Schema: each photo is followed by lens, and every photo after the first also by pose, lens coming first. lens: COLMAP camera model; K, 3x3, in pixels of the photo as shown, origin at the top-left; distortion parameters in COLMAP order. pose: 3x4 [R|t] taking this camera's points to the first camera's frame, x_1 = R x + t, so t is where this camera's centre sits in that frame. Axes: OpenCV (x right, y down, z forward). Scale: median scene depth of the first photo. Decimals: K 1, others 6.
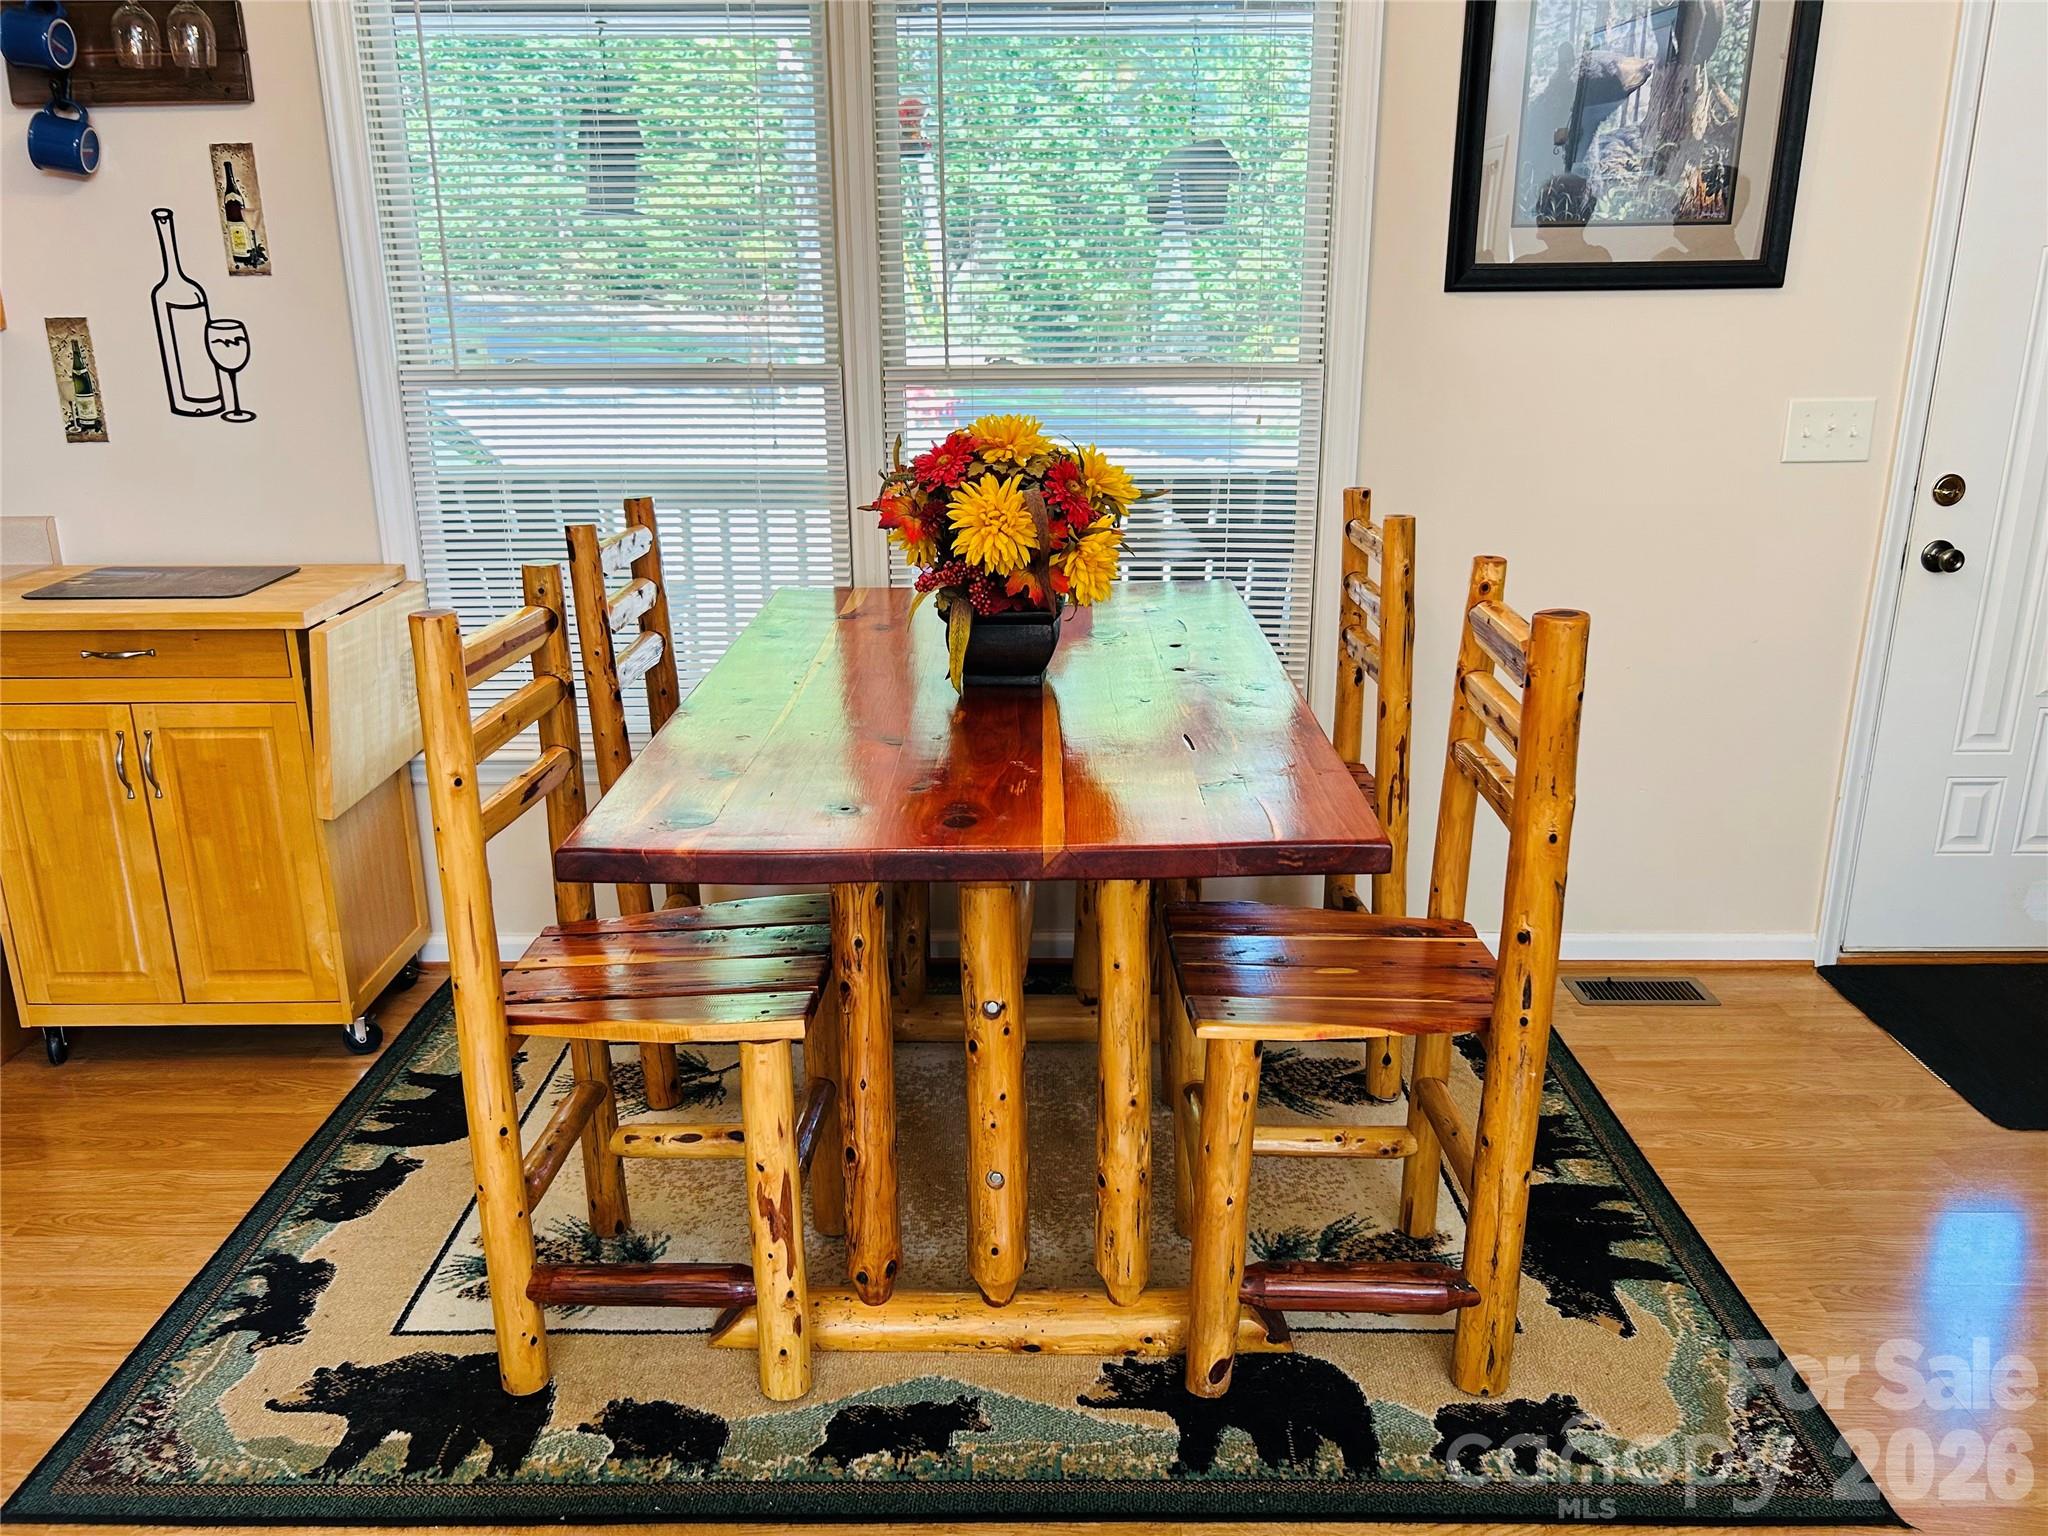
lens RADIAL K [[1543.5, 0, 1030.7], [0, 1543.5, 766.9], [0, 0, 1]] dist [0.058197, -0.067126]
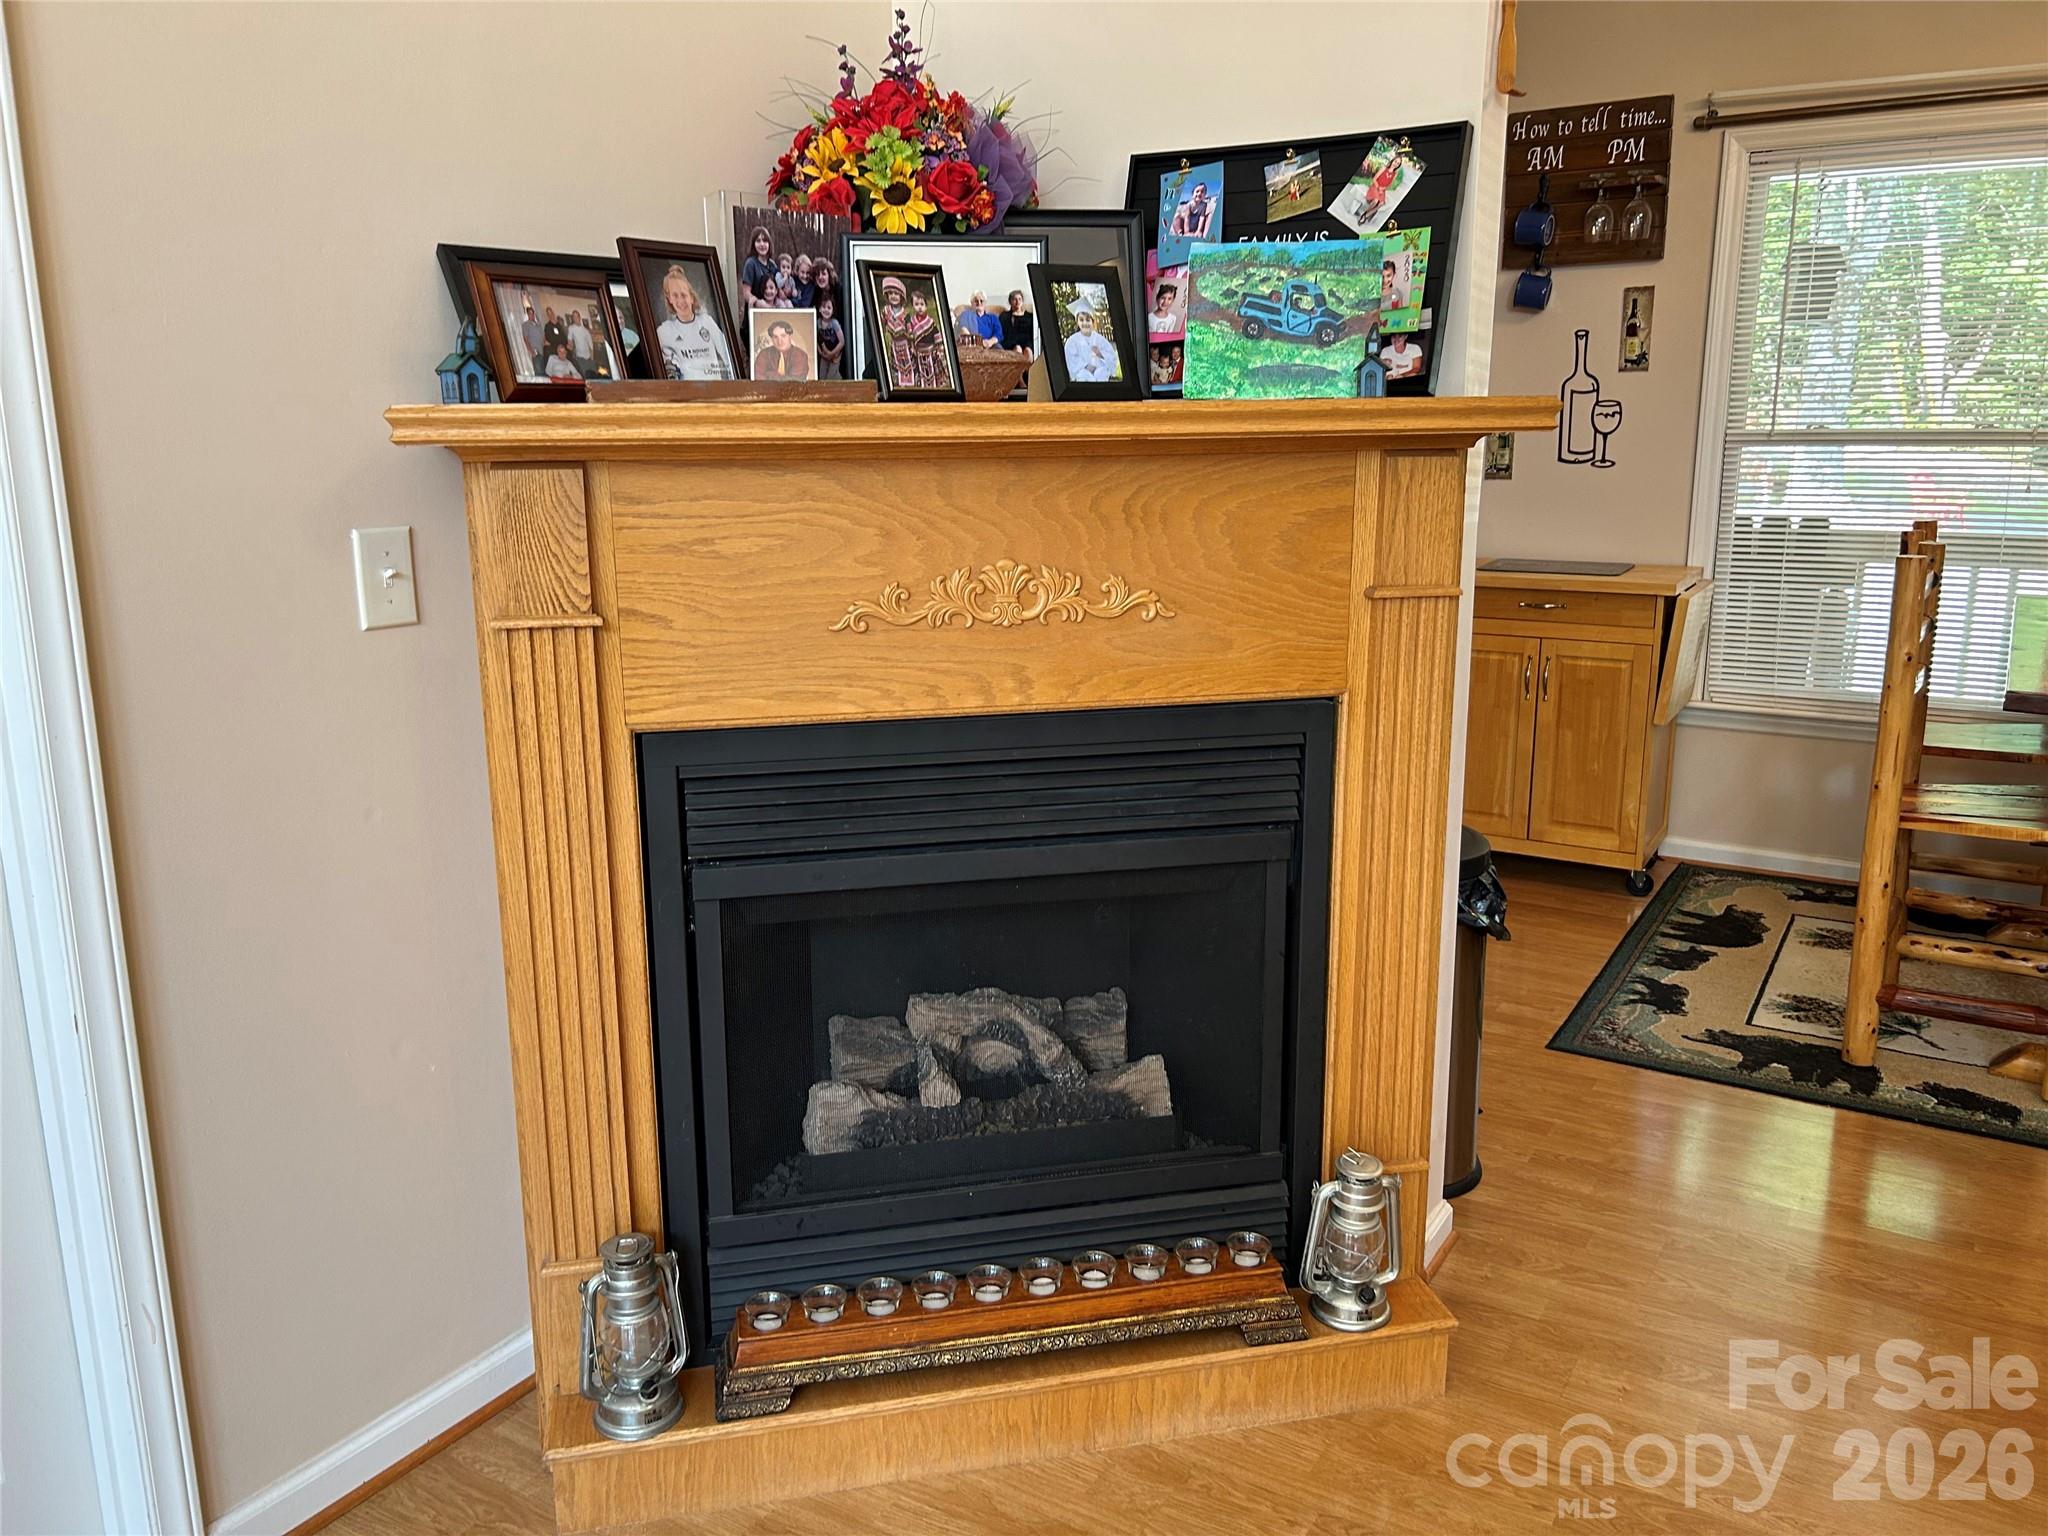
lens RADIAL K [[1543.5, 0, 1043.8], [0, 1543.5, 745.1], [0, 0, 1]] dist [0.058197, -0.067126]
pose [[0.855166, 0.109204, -0.506721, -0.192837], [-0.149494, 0.987978, -0.039373, 0.194866], [0.496330, 0.109422, 0.861211, -0.562853]]
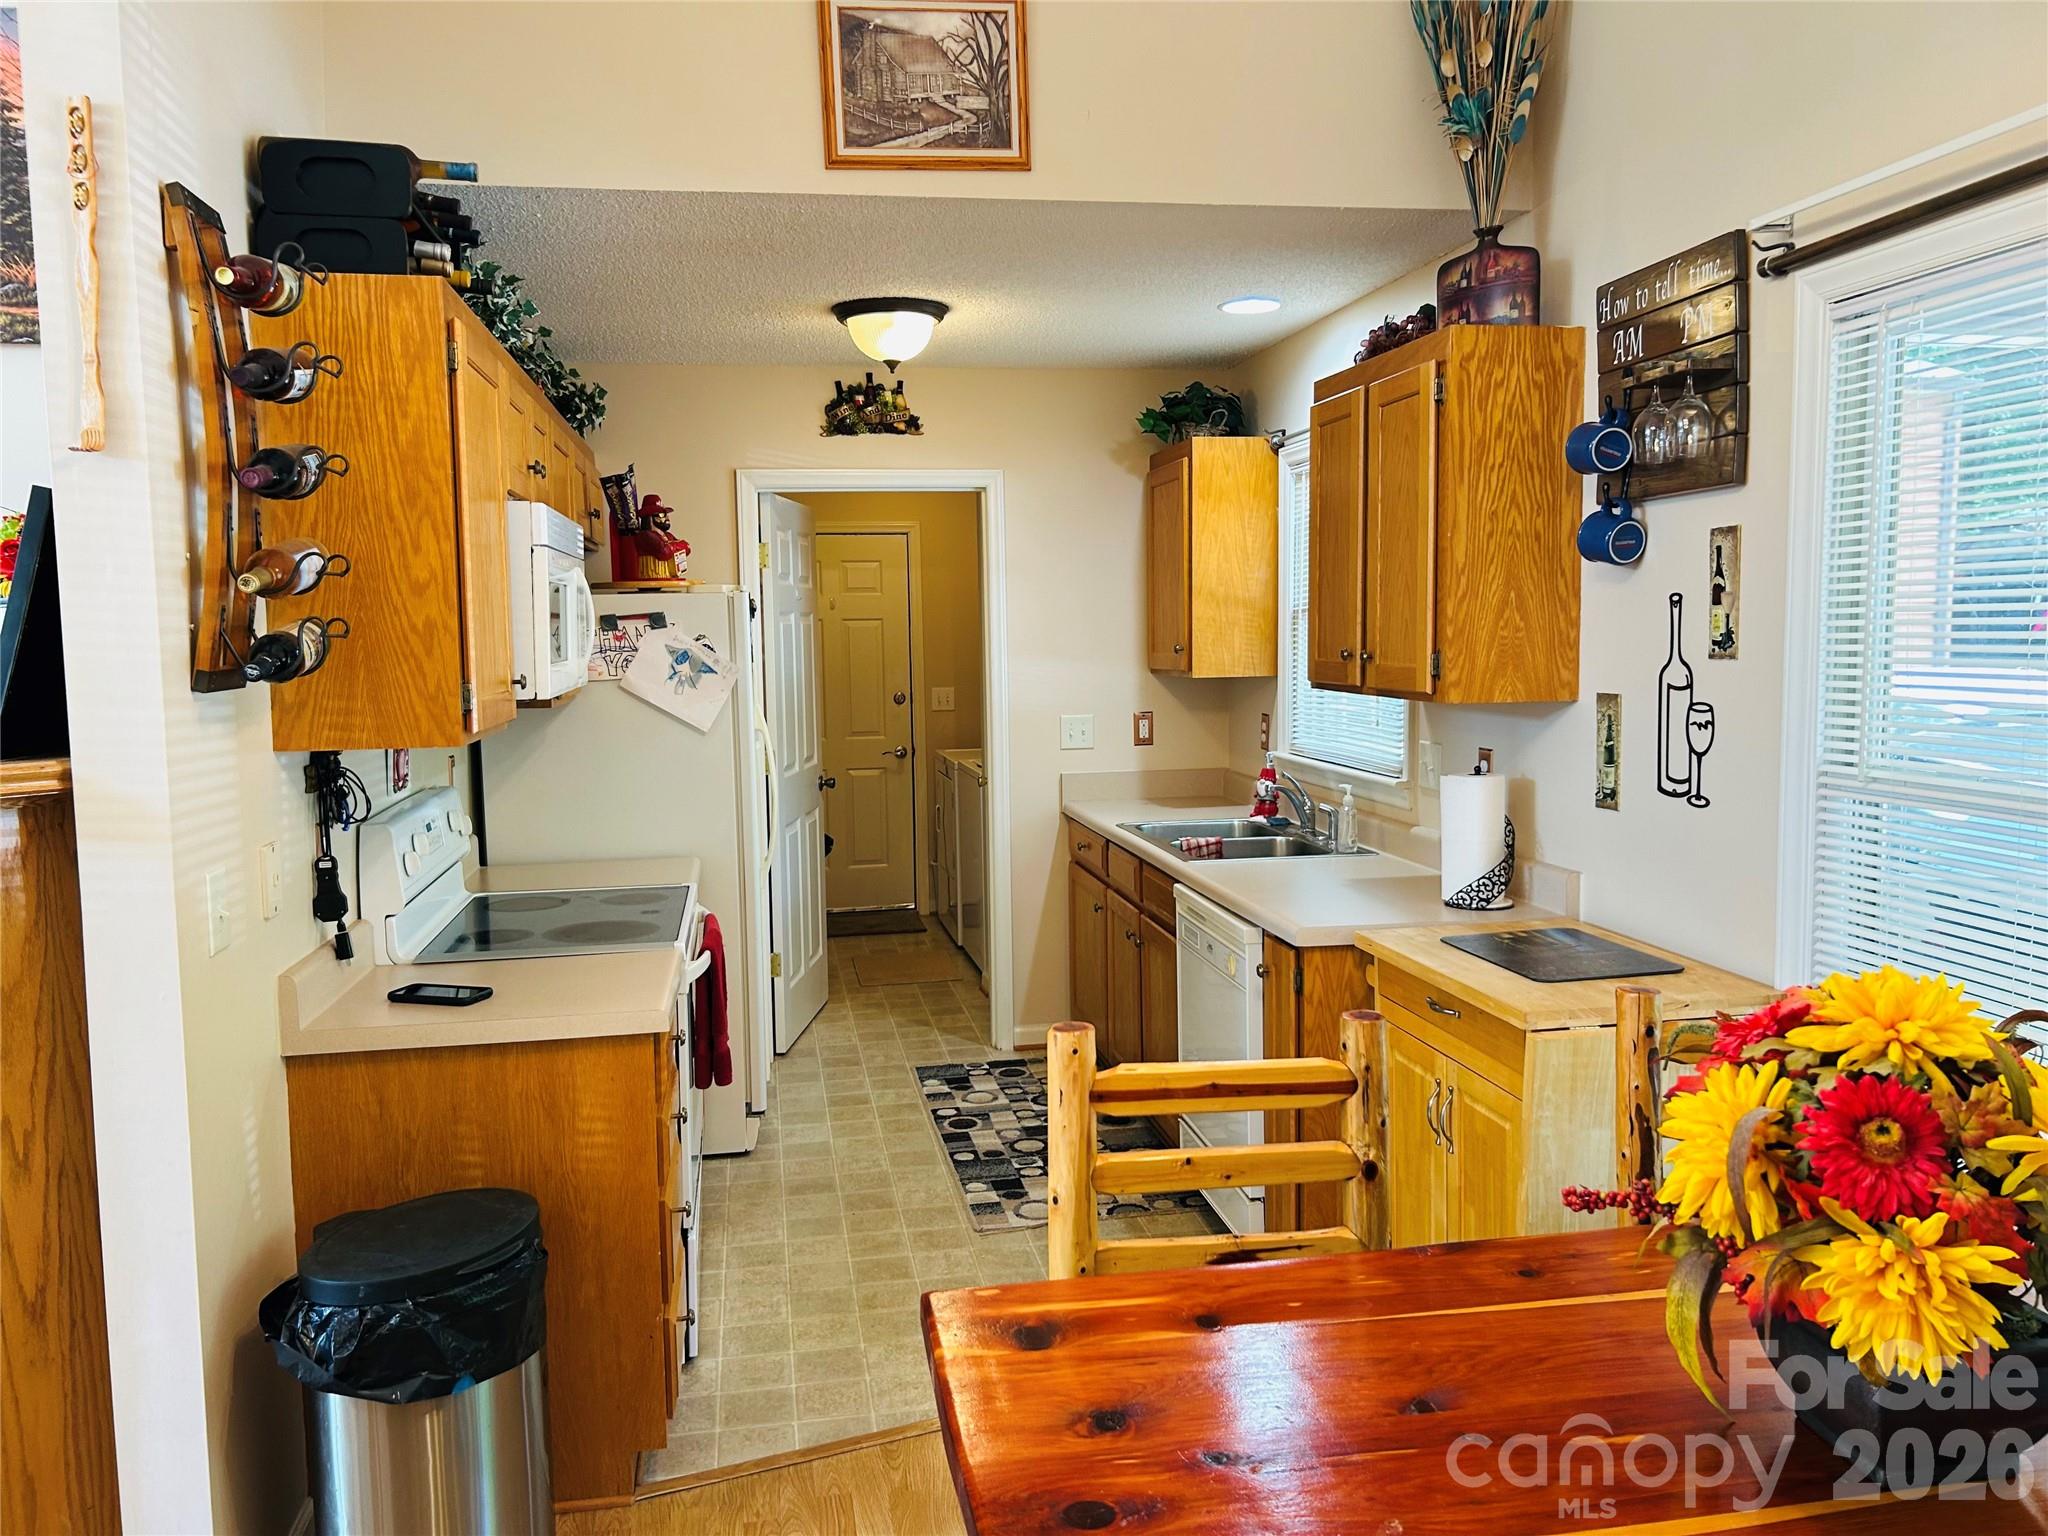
lens RADIAL K [[1543.5, 0, 1011.6], [0, 1543.5, 751.9], [0, 0, 1]] dist [0.058197, -0.067126]
pose [[0.171674, 0.083281, -0.981627, 0.361630], [-0.274316, 0.961054, 0.033561, -0.183666], [0.946192, 0.263514, 0.187834, 0.456630]]
